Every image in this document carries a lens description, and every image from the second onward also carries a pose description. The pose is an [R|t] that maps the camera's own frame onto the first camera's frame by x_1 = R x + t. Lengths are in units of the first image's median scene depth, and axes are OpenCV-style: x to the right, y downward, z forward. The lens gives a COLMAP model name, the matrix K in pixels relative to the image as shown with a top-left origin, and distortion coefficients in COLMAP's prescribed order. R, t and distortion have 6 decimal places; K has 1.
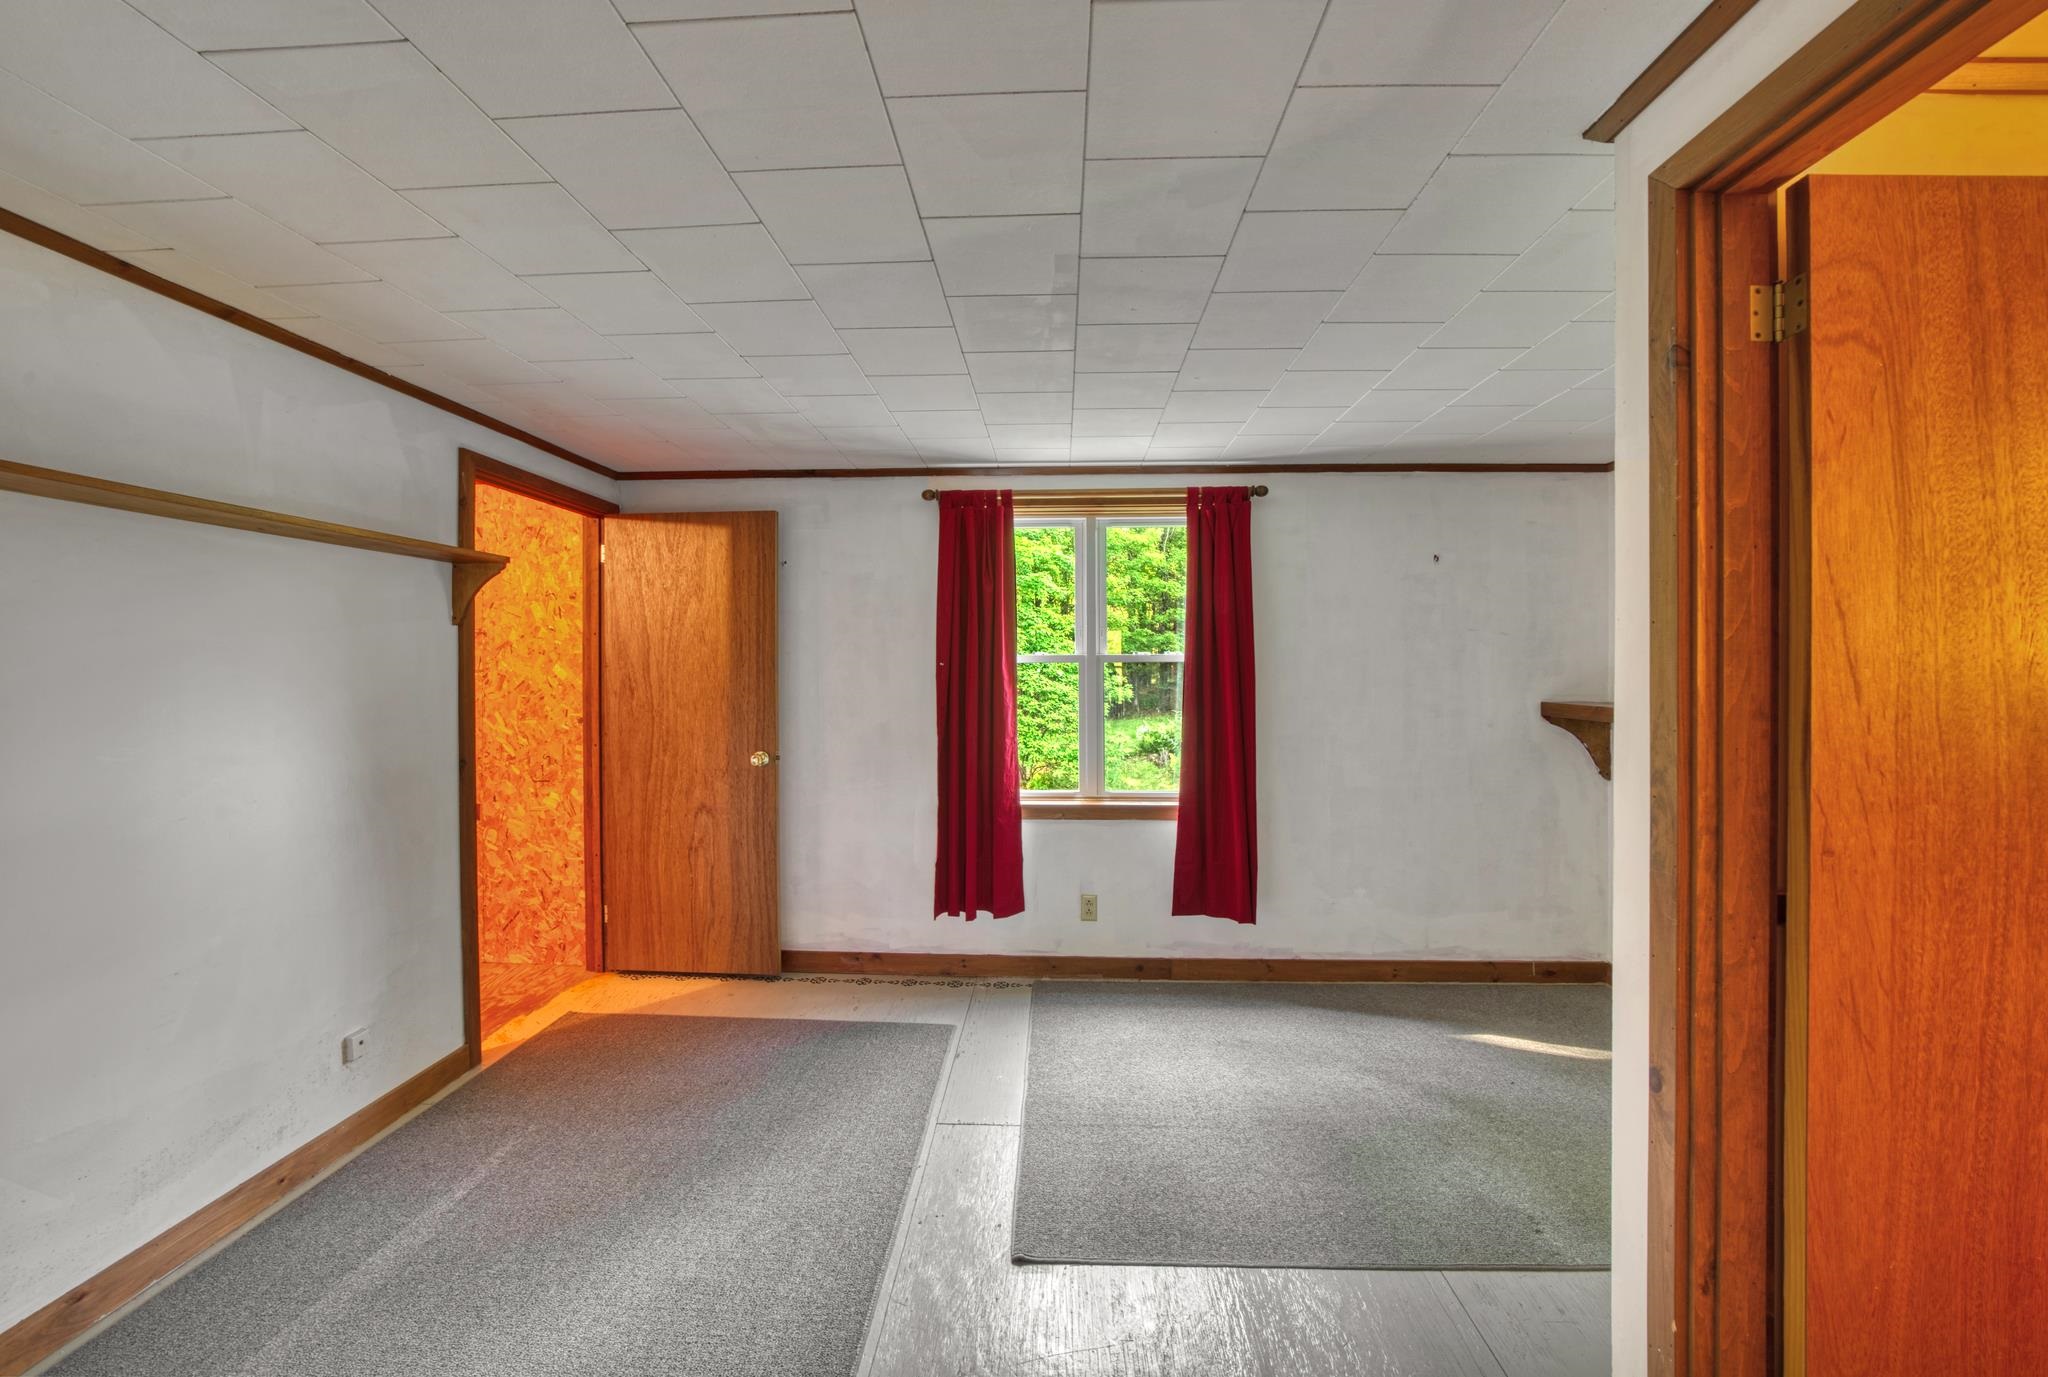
lens RADIAL K [[726.4, 0, 1022.9], [0, 726.4, 671.3], [0, 0, 1]] dist [-0.019982, 0.000246]
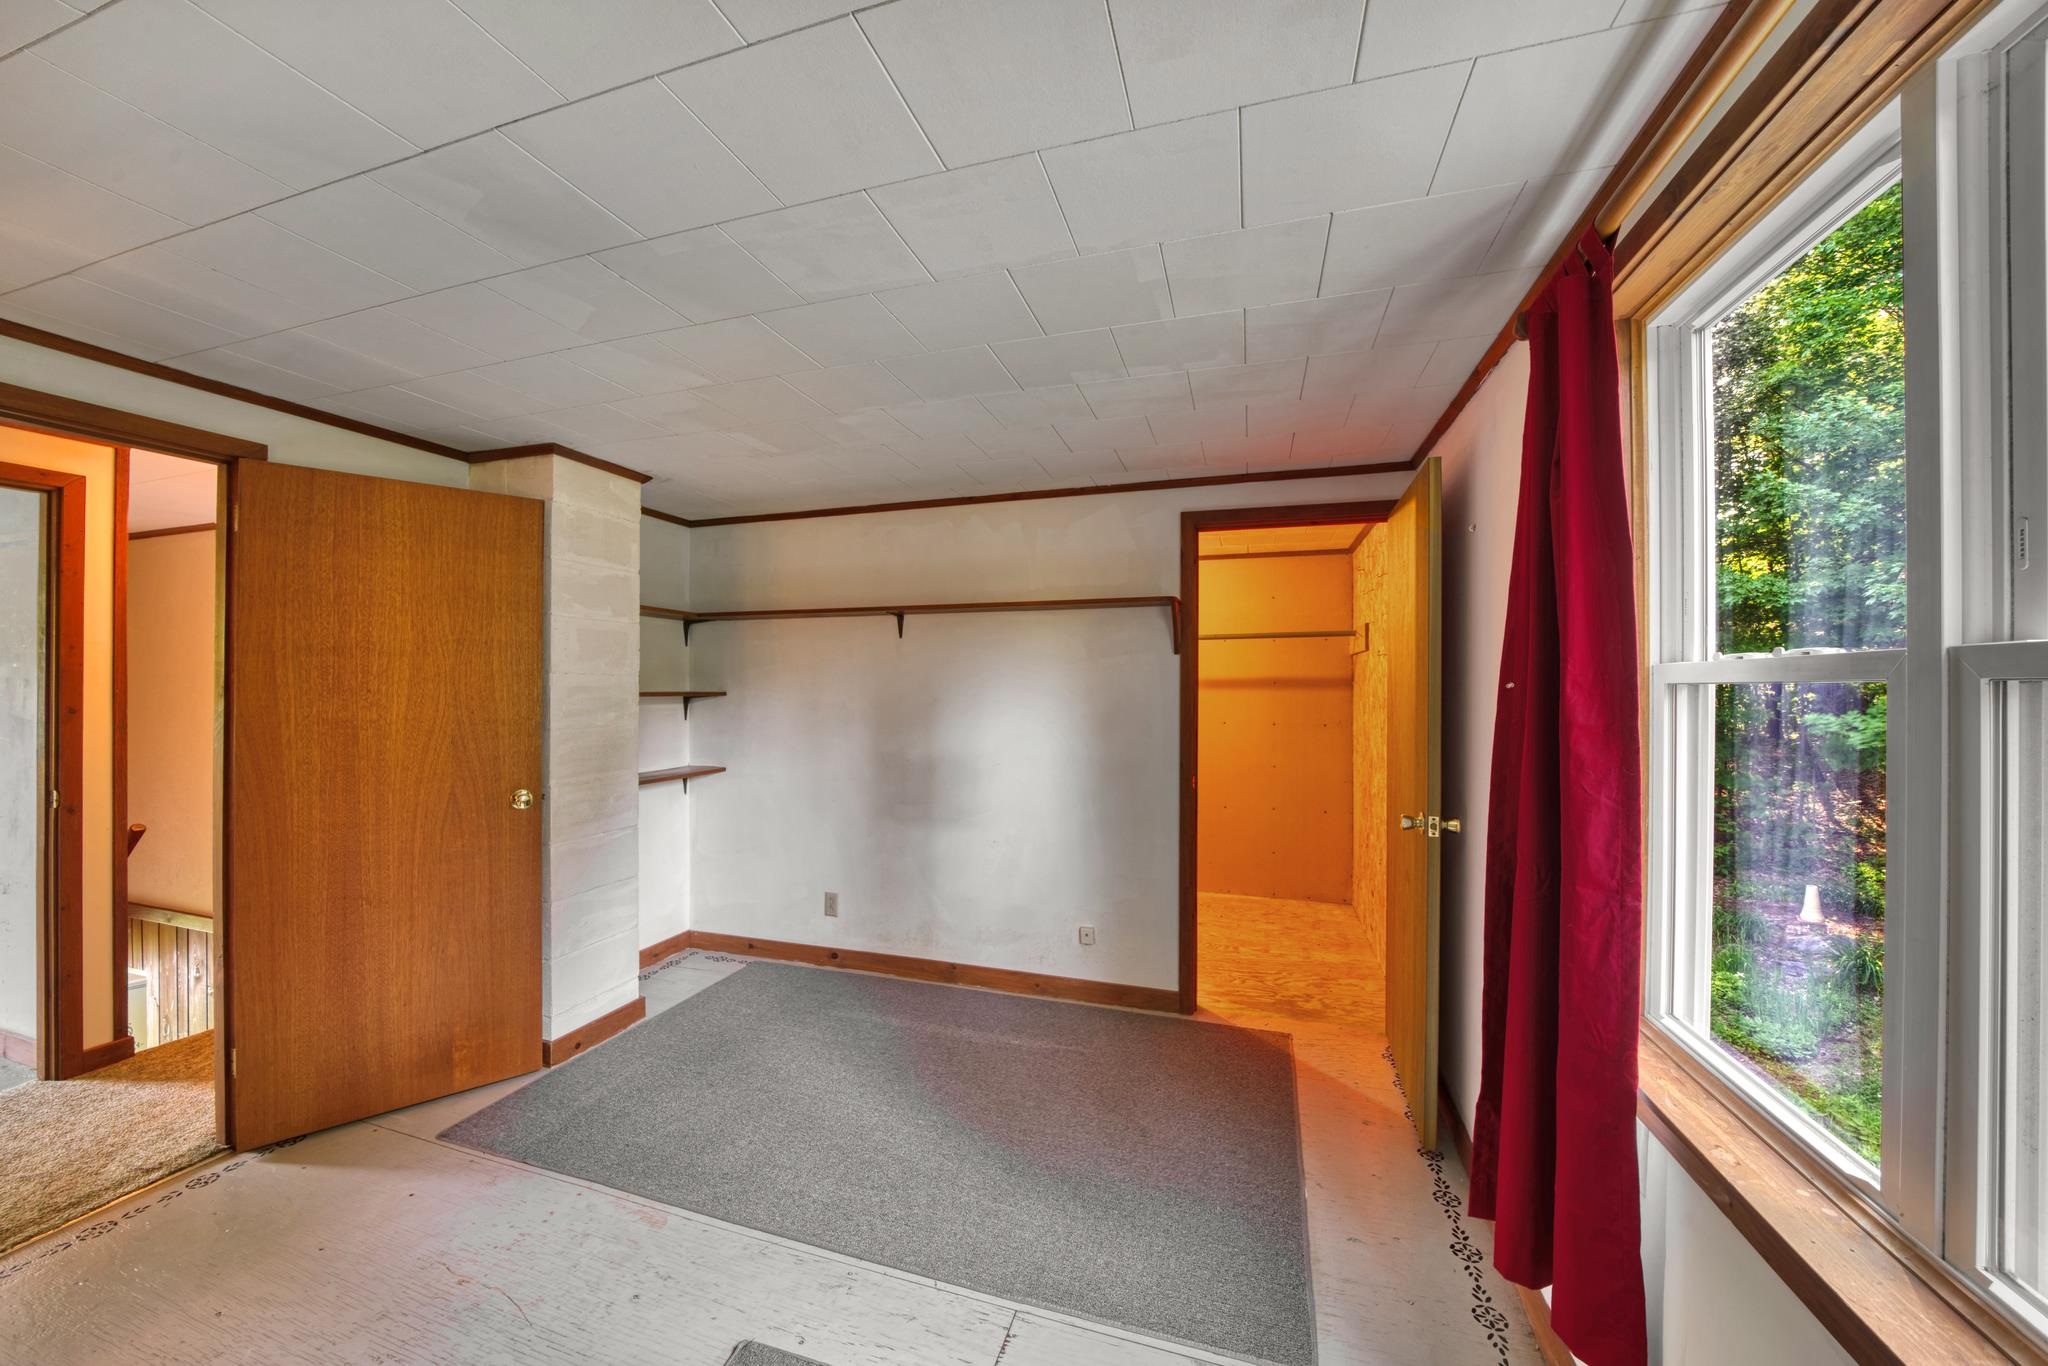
lens RADIAL K [[726.4, 0, 1019.7], [0, 726.4, 689.0], [0, 0, 1]] dist [-0.019982, 0.000246]
pose [[-0.248498, -0.004747, -0.968621, 0.508536], [-0.005234, 0.999980, -0.003558, 0.001565], [0.968618, 0.004186, -0.248518, 1.035106]]
